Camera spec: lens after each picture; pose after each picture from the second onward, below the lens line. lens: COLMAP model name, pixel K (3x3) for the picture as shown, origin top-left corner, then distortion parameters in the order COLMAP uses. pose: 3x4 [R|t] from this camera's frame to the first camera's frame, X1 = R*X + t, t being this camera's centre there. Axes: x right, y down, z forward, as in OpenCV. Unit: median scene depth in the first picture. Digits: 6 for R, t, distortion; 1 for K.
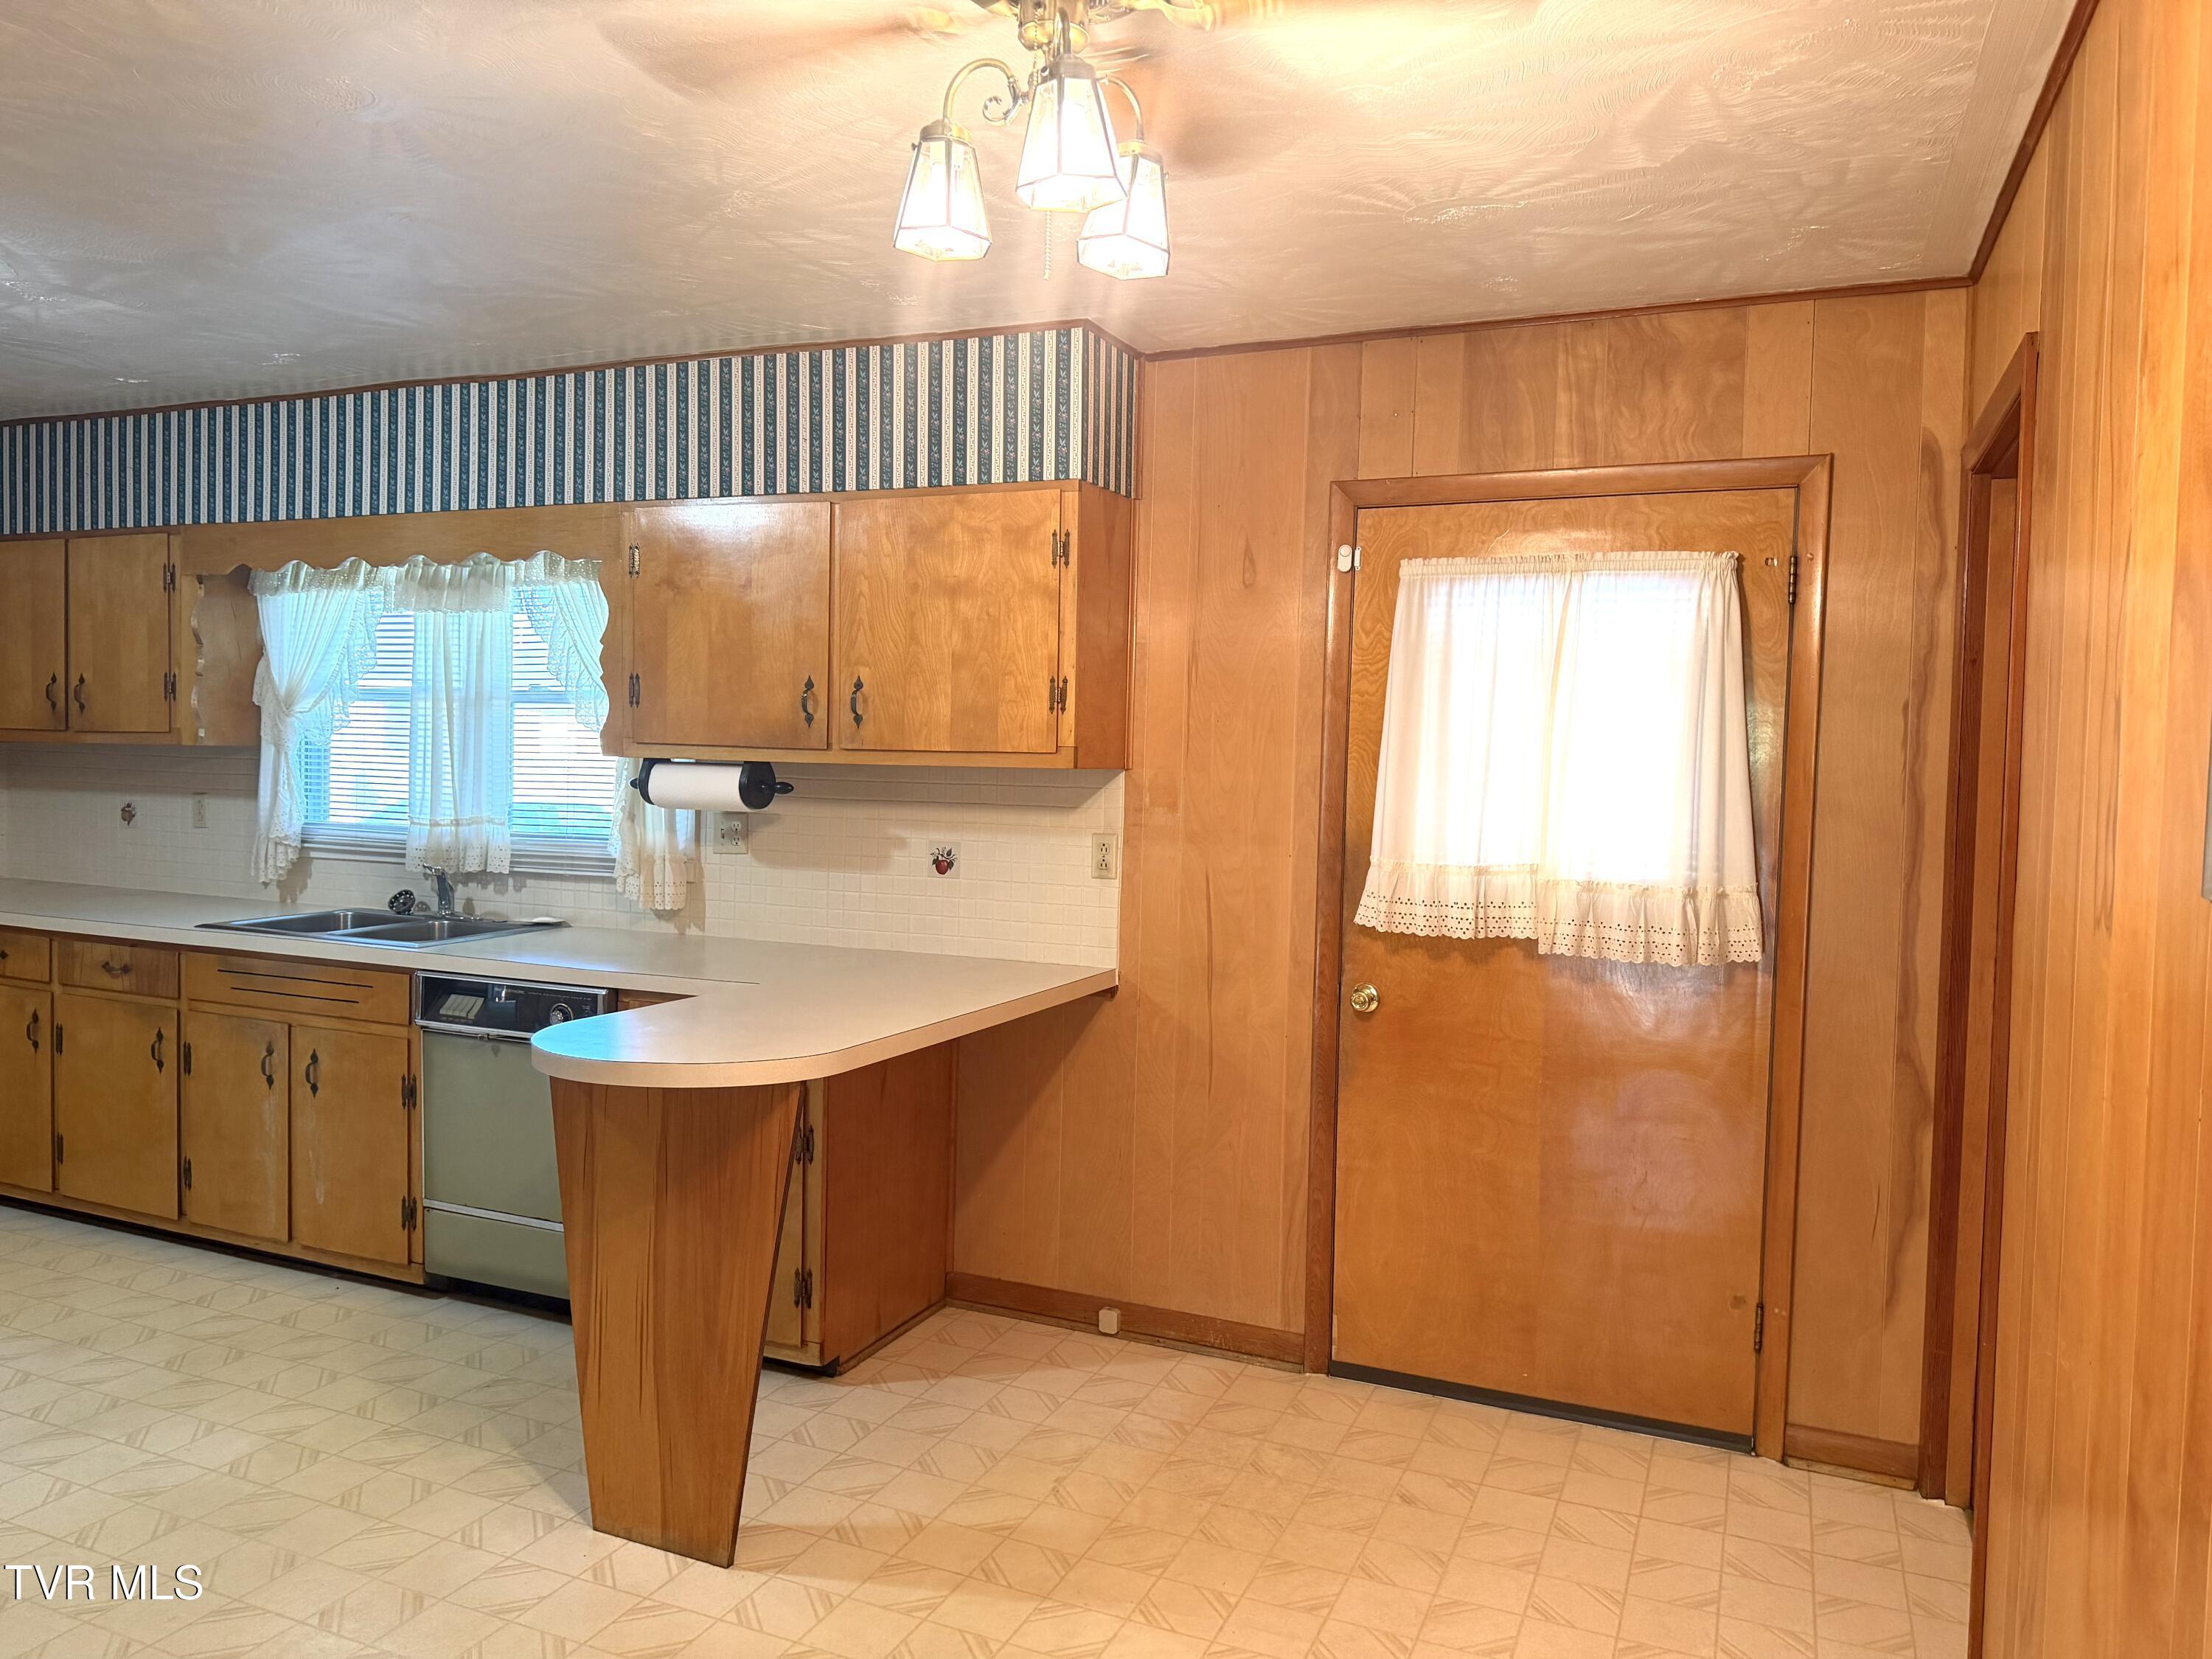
lens RADIAL K [[1536.1, 0, 1106.0], [0, 1536.1, 829.5], [0, 0, 1]] dist [0.058396, -0.086892]
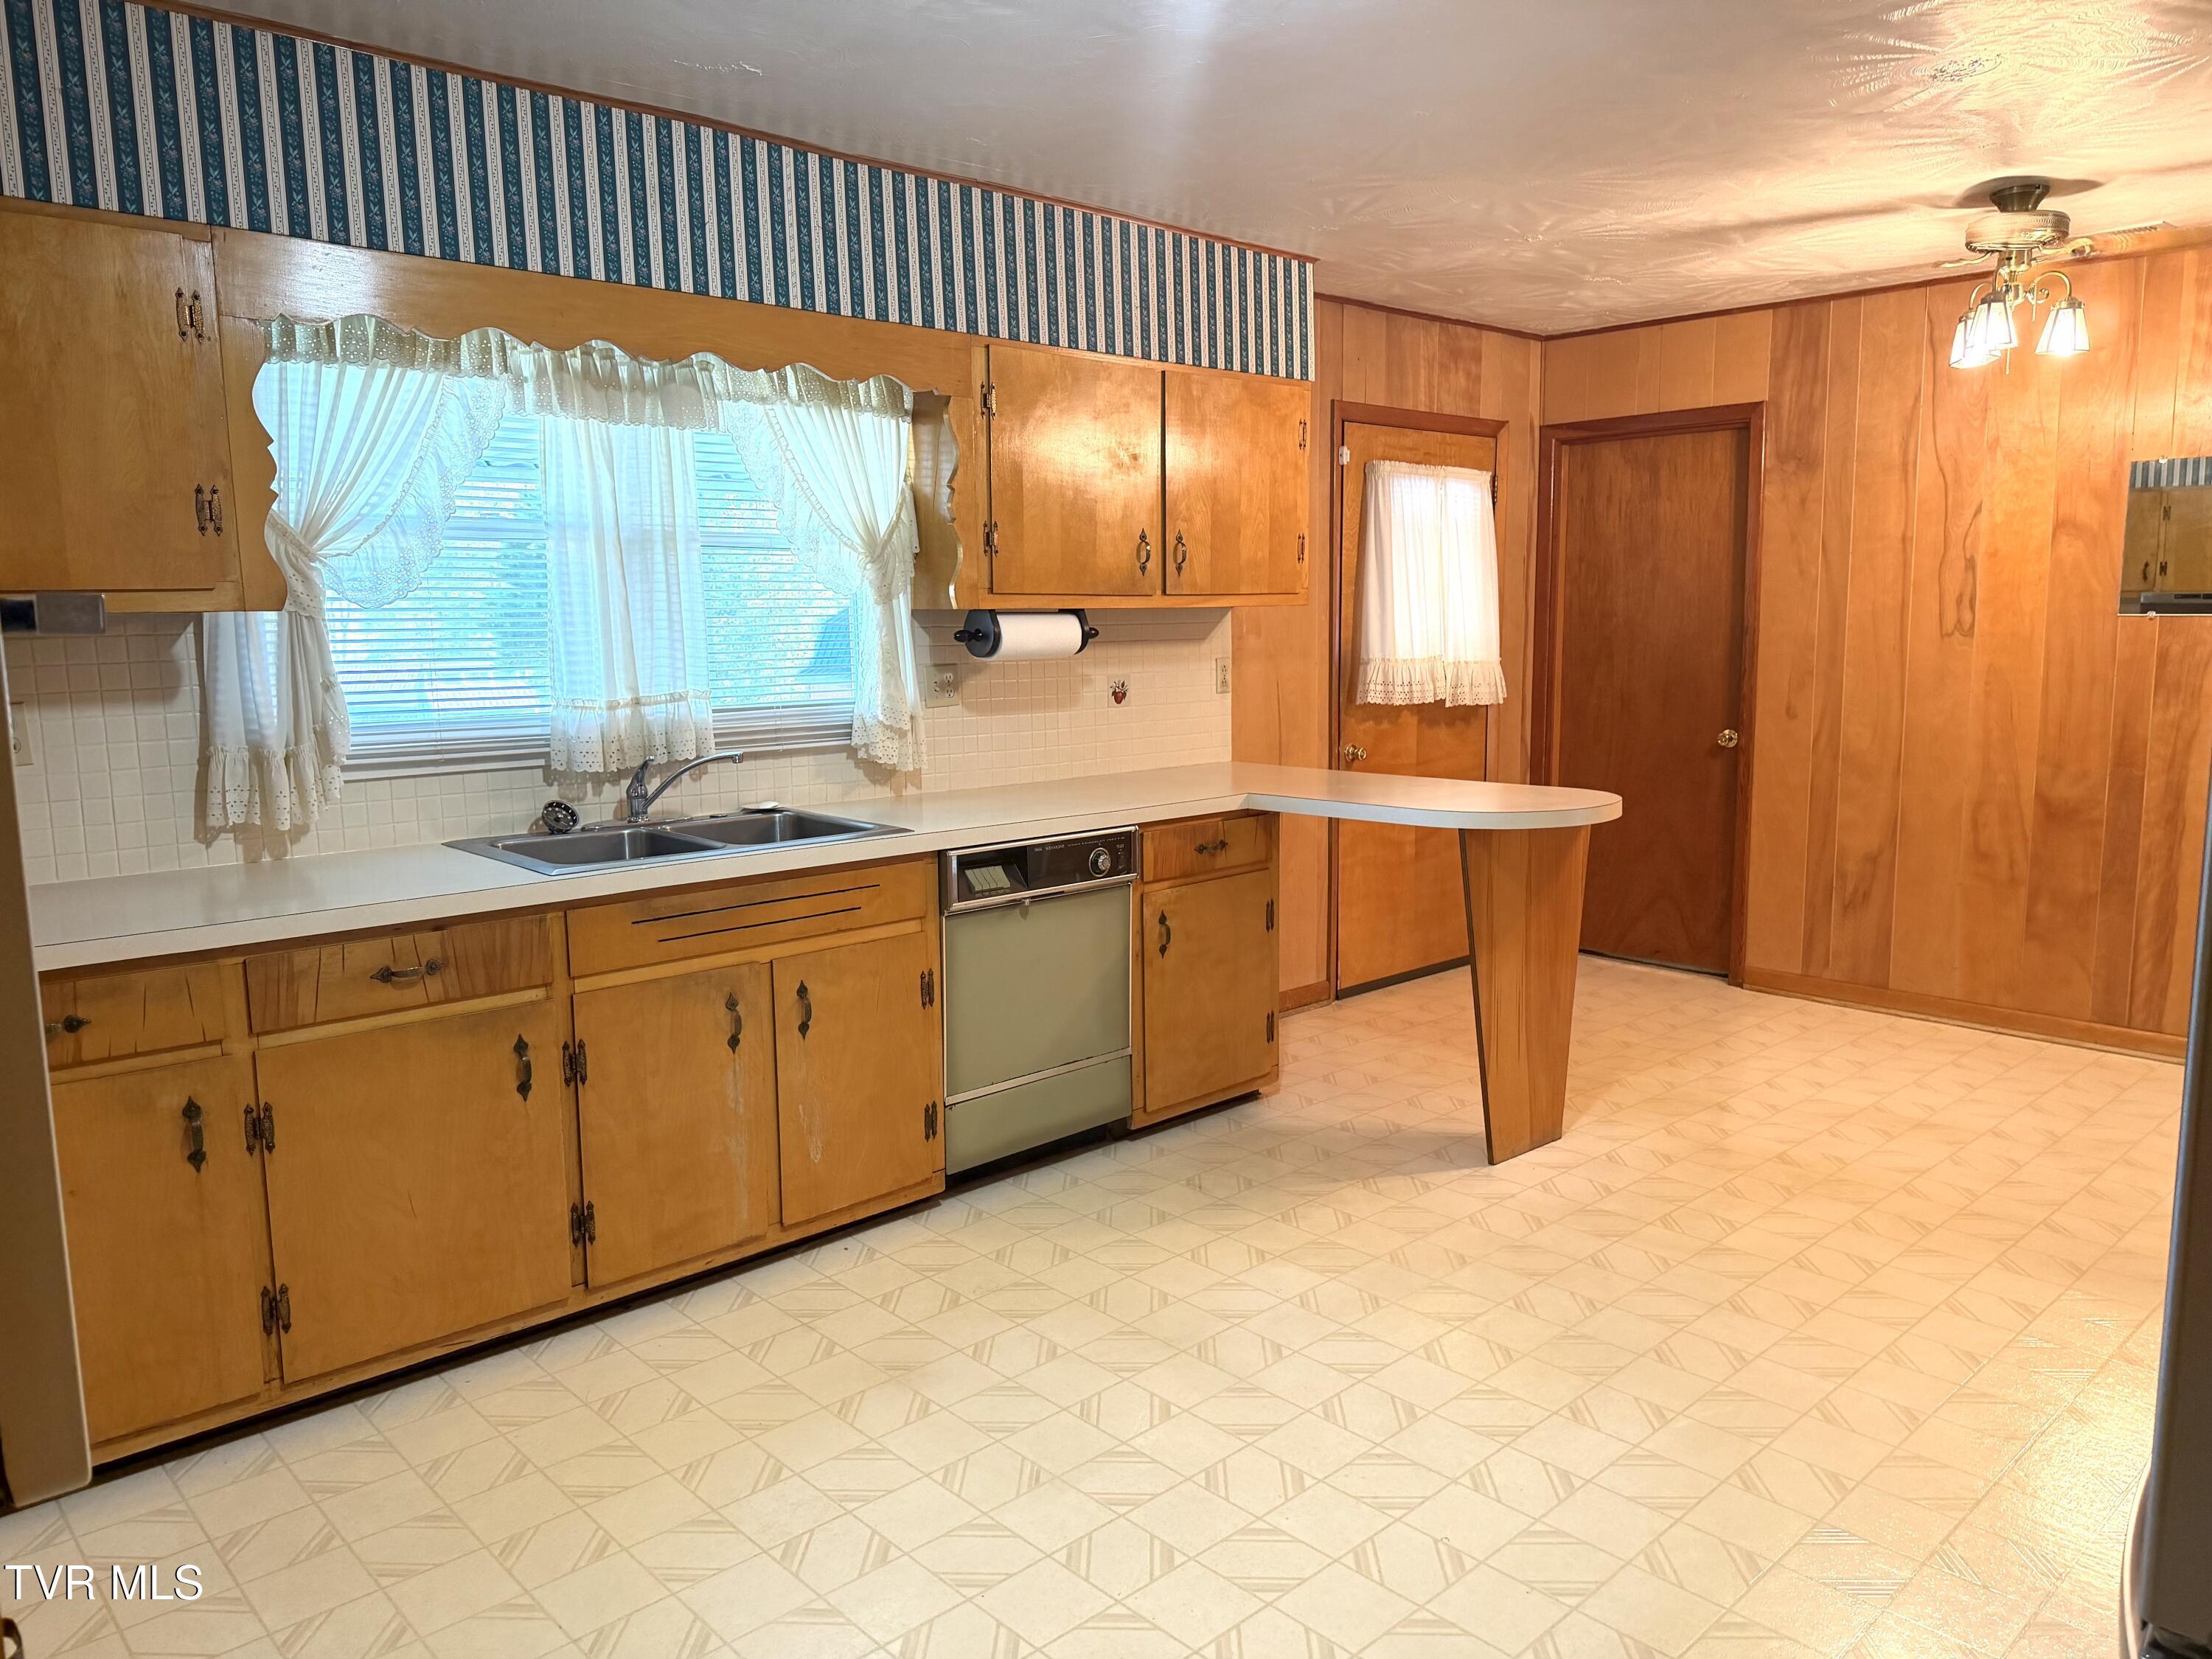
lens RADIAL K [[1533.2, 0, 1106.0], [0, 1533.2, 829.5], [0, 0, 1]] dist [0.192562, -0.354133]
pose [[0.408368, -0.154806, 0.899595, -1.246435], [0.063423, 0.987945, 0.141219, -0.044243], [-0.910611, -0.000614, 0.413263, 0.555317]]
